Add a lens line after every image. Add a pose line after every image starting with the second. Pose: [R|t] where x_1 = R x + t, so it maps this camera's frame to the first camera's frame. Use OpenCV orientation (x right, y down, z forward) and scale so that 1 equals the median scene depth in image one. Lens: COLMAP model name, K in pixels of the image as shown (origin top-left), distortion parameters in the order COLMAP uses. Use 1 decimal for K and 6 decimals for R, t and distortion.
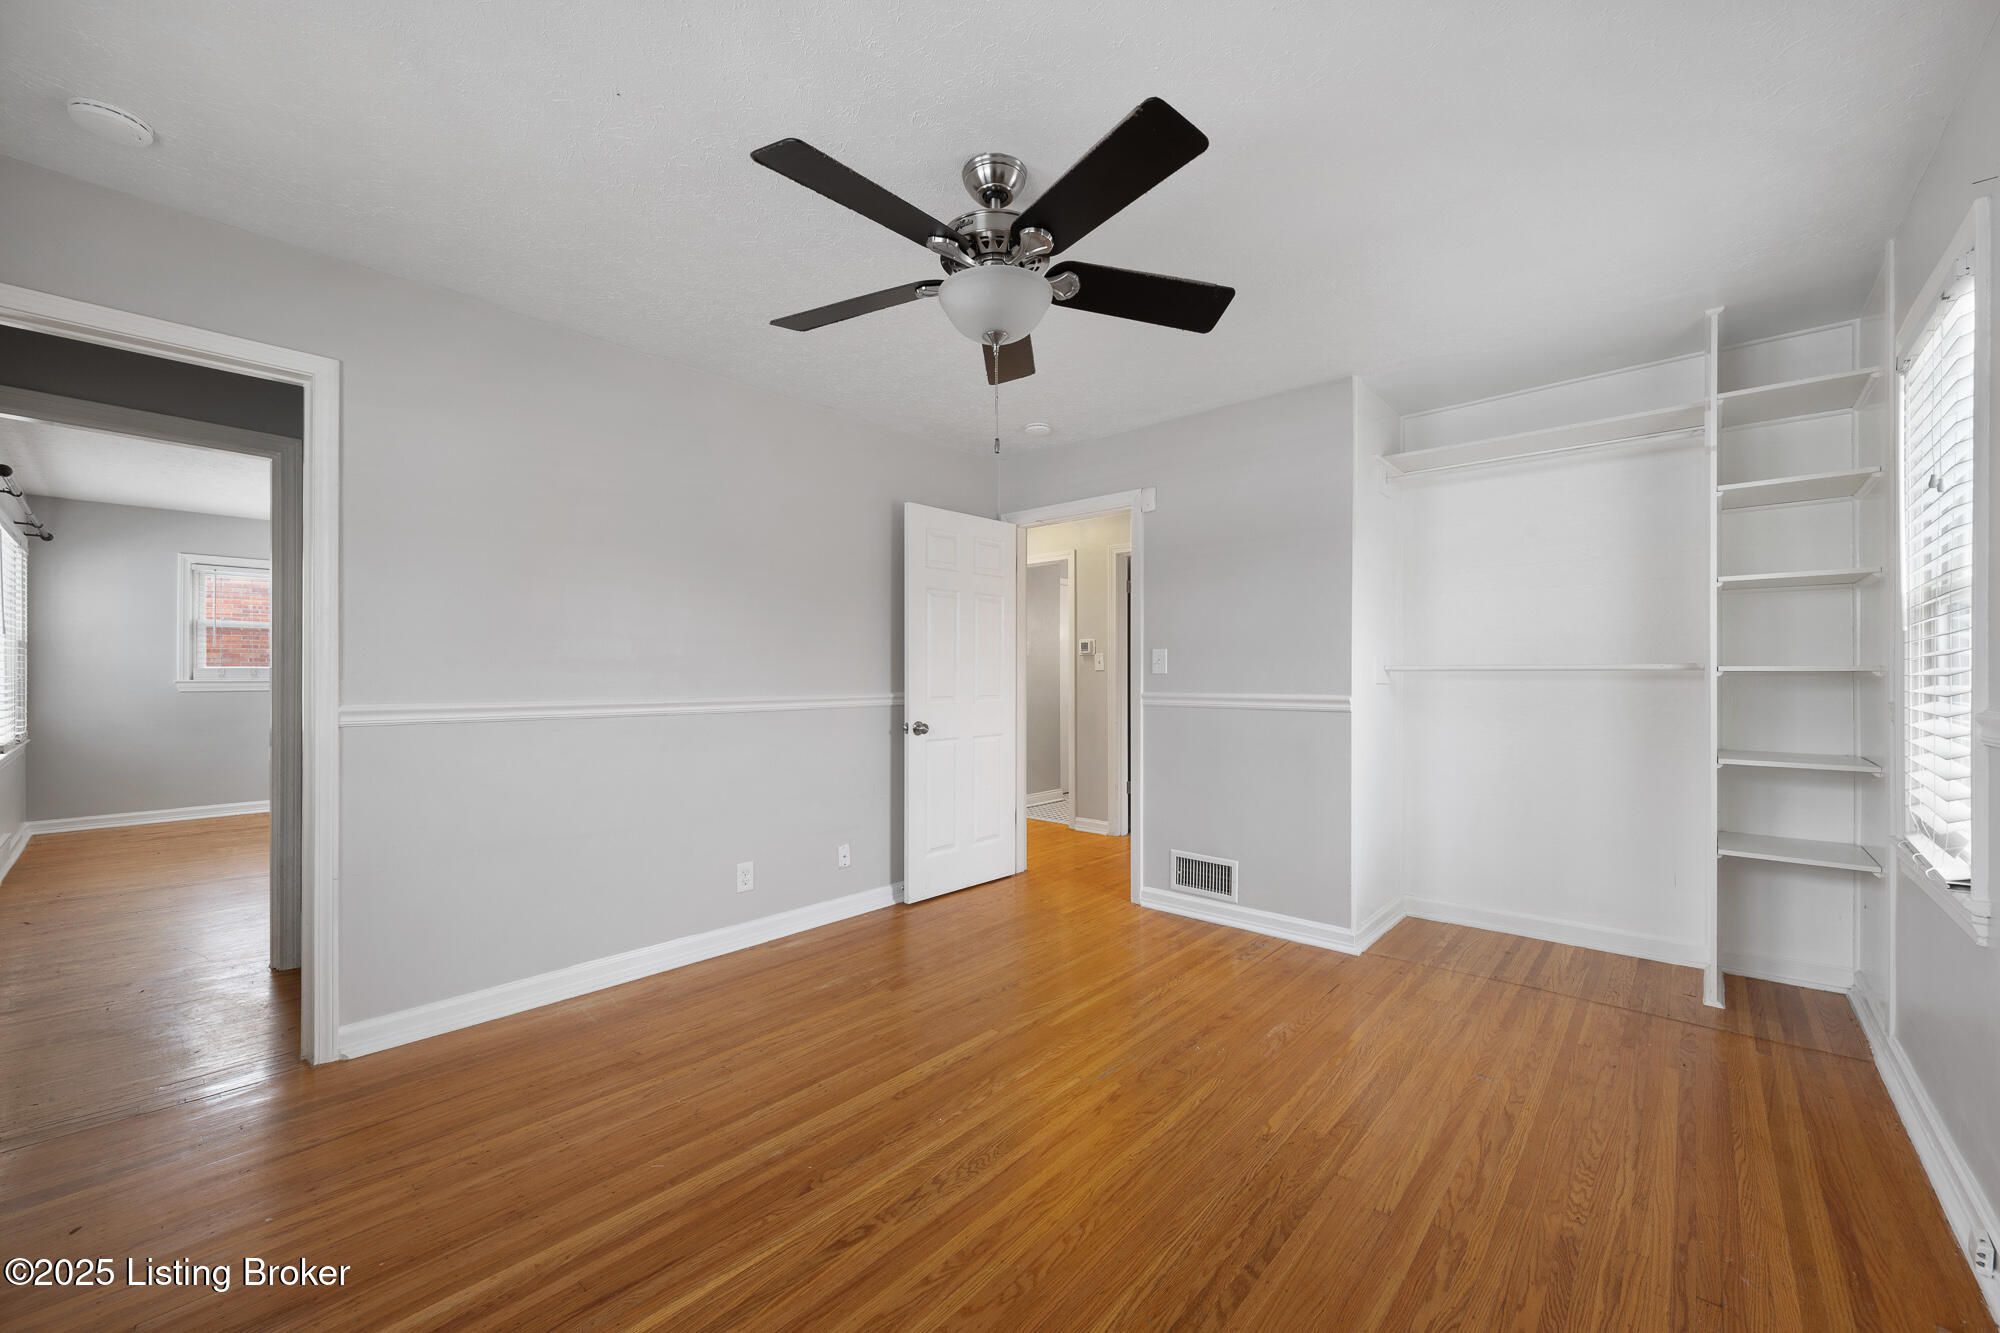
lens RADIAL K [[782.6, 0, 1000.0], [0, 782.6, 666.5], [0, 0, 1]] dist [-0.000171, 0.000219]
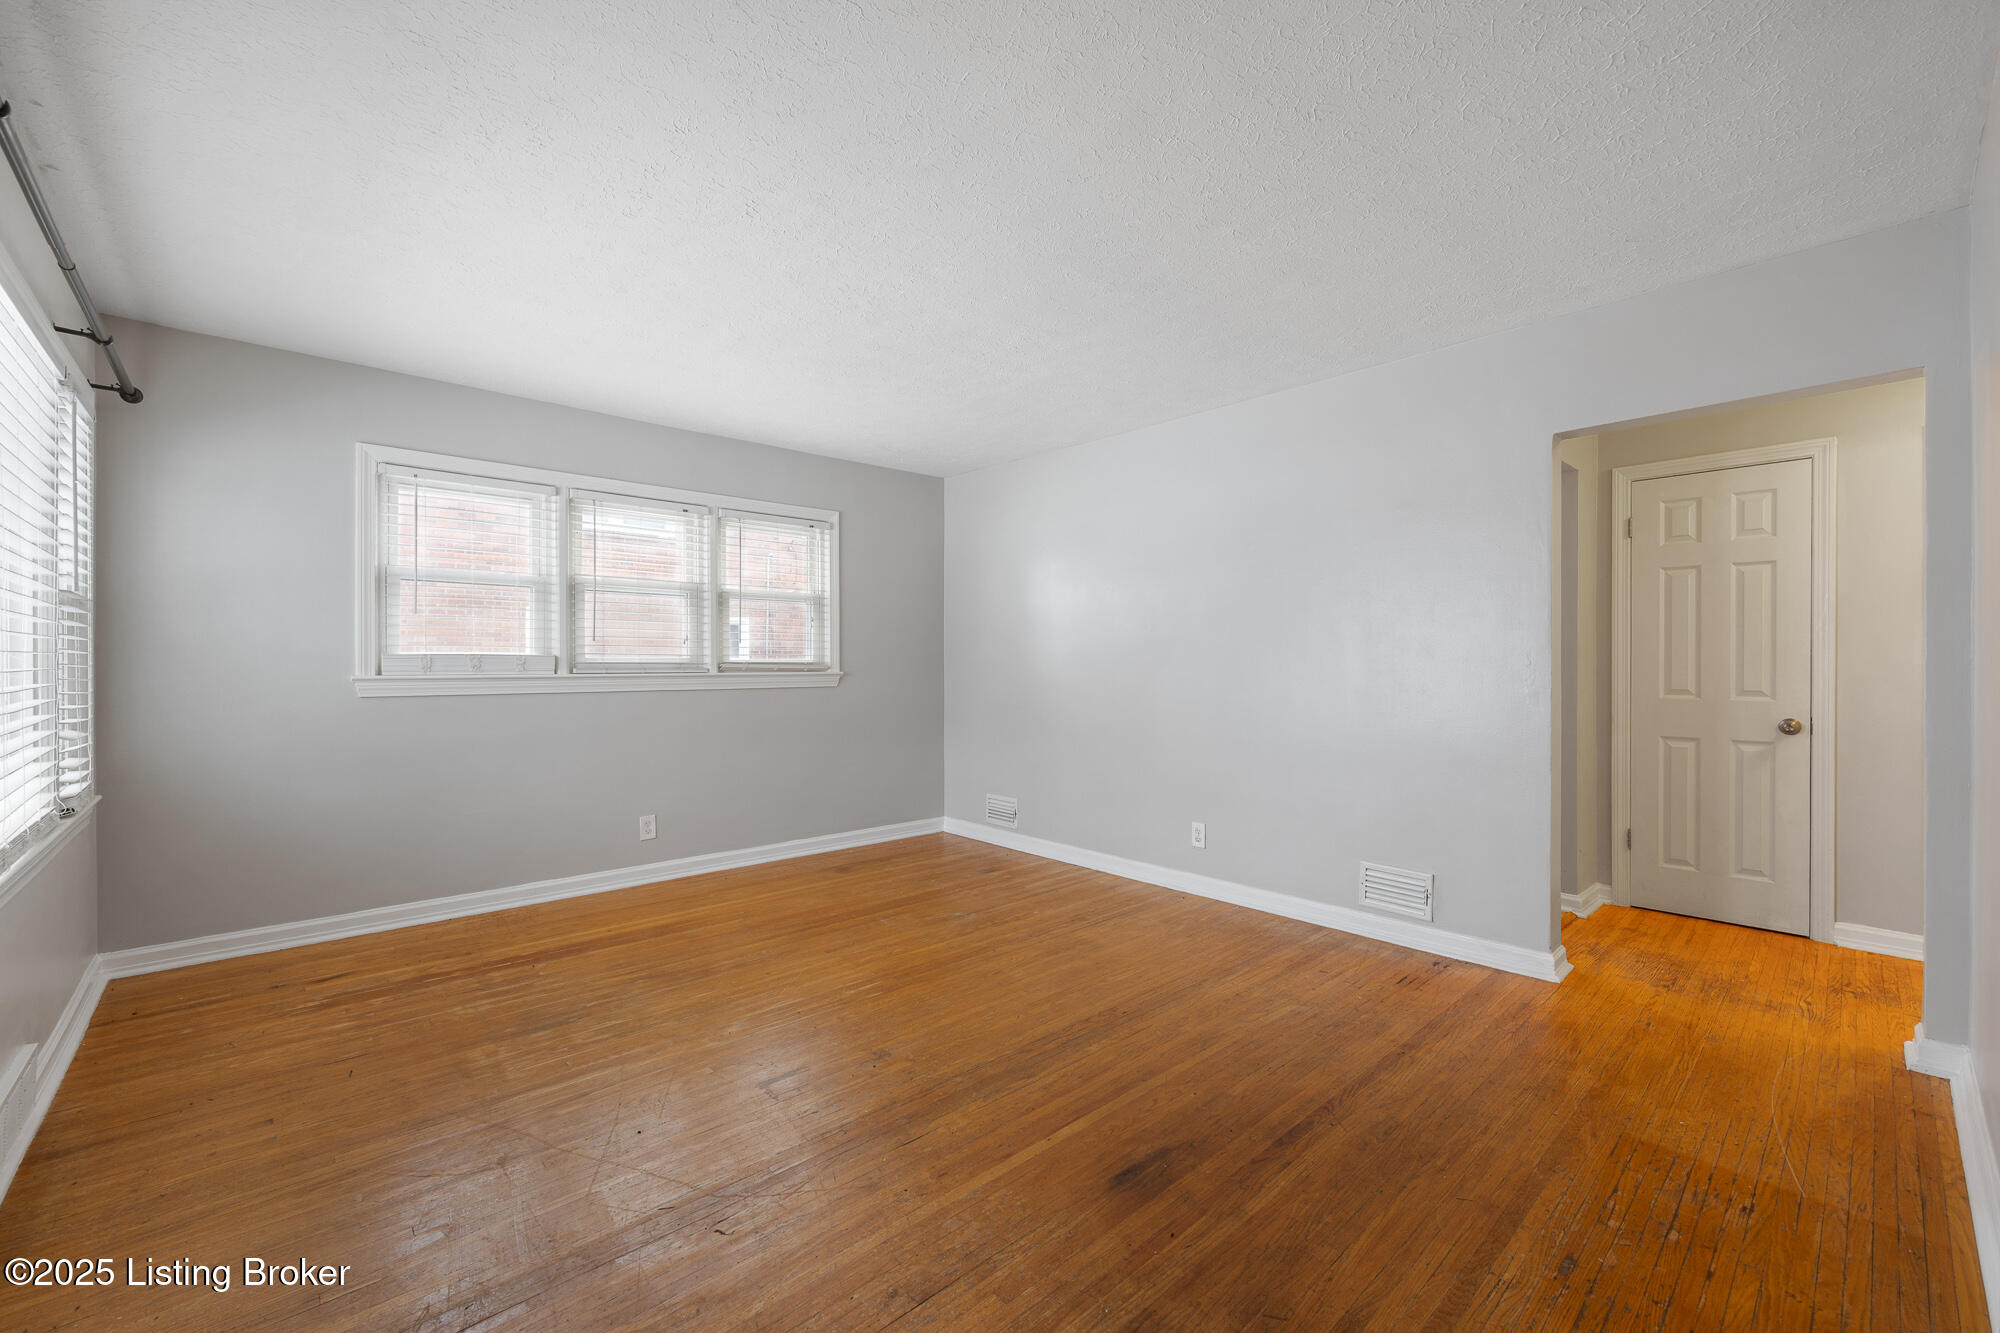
lens RADIAL K [[809.3, 0, 991.1], [0, 809.3, 663.5], [0, 0, 1]] dist [-0.001009, -0.000276]
pose [[0.994986, 0.000031, -0.100011, -0.611587], [0.000281, 0.999995, 0.003107, 0.007545], [0.100011, -0.003120, 0.994981, 0.534130]]
